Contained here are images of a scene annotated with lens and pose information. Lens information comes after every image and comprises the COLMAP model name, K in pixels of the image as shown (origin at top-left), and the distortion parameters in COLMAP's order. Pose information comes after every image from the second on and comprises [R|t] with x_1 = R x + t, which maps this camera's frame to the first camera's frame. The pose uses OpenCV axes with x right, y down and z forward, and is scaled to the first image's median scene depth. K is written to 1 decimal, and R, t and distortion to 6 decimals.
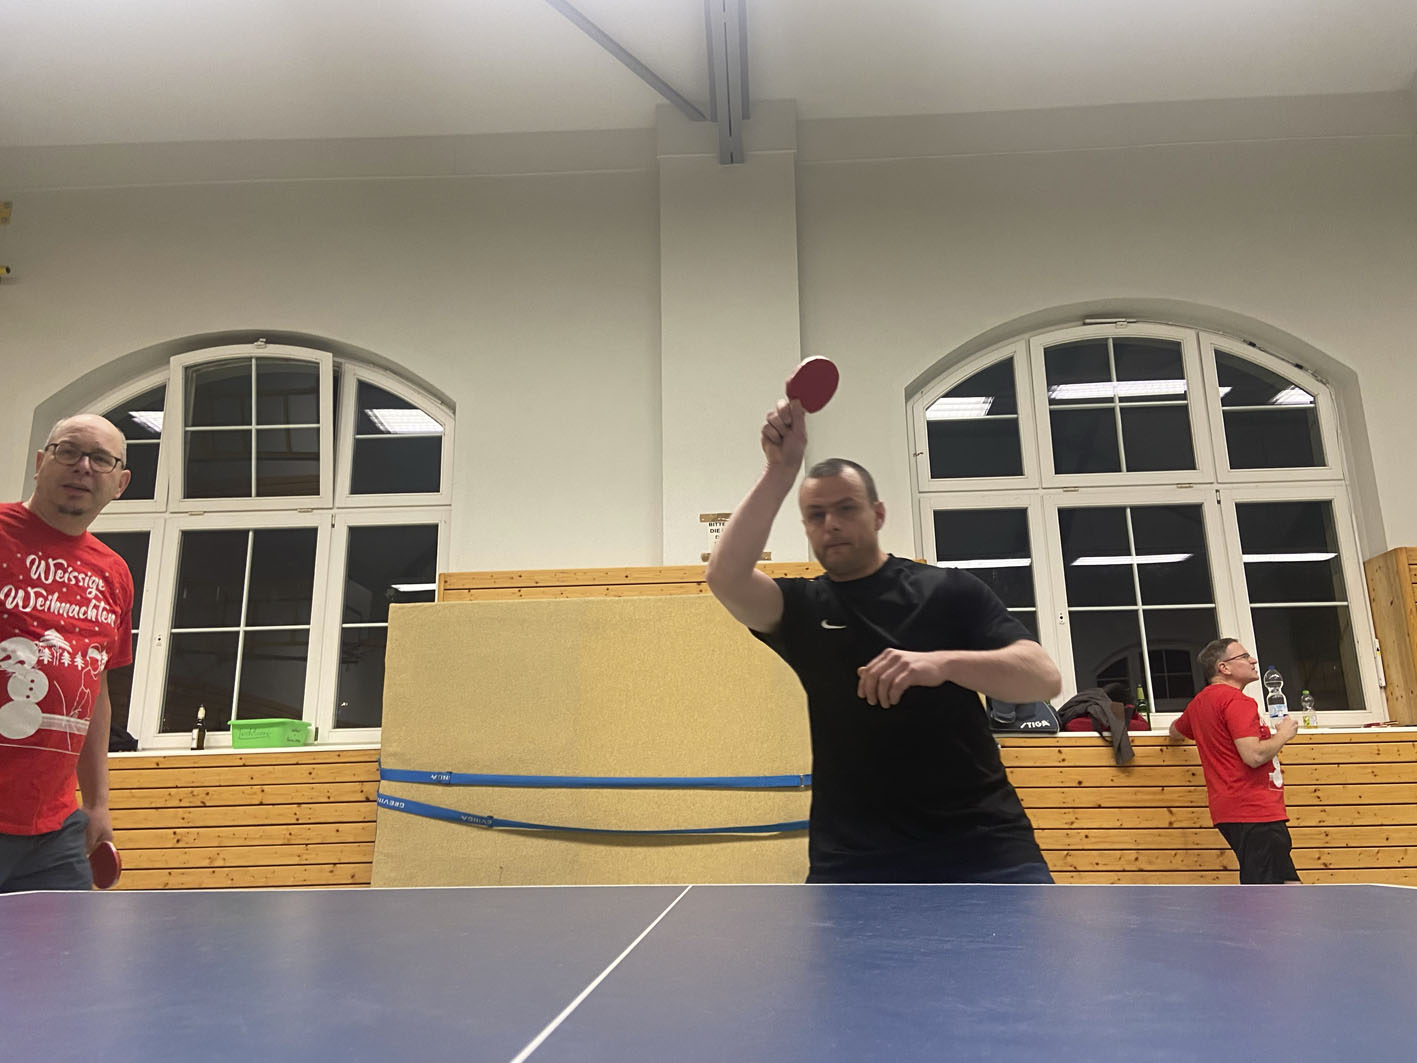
lens RADIAL K [[1172.2, 0, 729.8], [0, 1172.2, 529.5], [0, 0, 1]] dist [0.110111, -0.140938]
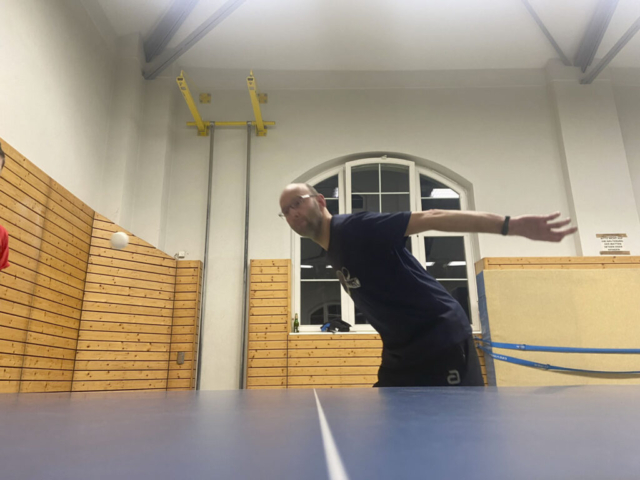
lens RADIAL K [[529.4, 0, 319.8], [0, 529.4, 223.6], [0, 0, 1]] dist [0.110111, -0.140938]
pose [[0.999545, 0.017773, 0.024374, -0.596014], [-0.016798, 0.999072, -0.039655, 0.017910], [-0.025056, 0.039228, 0.998916, -0.031357]]
